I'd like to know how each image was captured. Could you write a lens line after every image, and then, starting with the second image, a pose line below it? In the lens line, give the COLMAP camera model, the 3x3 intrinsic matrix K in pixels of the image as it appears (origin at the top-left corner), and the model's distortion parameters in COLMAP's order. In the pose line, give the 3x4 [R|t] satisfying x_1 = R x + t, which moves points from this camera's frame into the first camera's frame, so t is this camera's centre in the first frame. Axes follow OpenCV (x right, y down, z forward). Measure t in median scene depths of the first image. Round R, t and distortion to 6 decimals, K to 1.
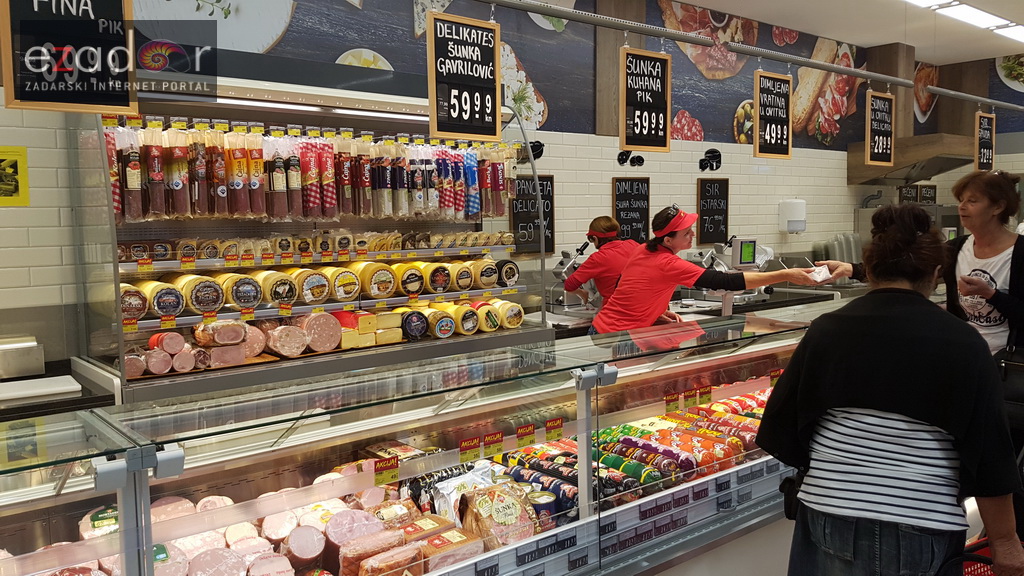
lens RADIAL K [[795.0, 0, 492.3], [0, 795.0, 283.9], [0, 0, 1]] dist [0.286356, -0.613424]
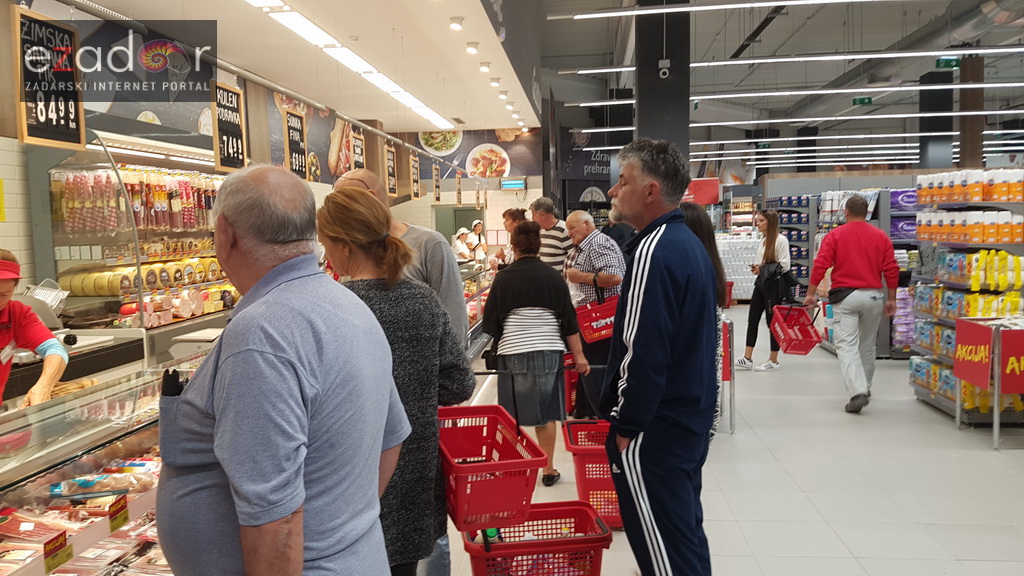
lens RADIAL K [[795.0, 0, 492.3], [0, 795.0, 283.9], [0, 0, 1]] dist [0.286356, -0.613424]
pose [[0.741913, -0.018204, 0.670249, -0.263848], [0.015881, 0.999828, 0.009576, 0.005432], [-0.670308, 0.003539, 0.742075, -0.172184]]
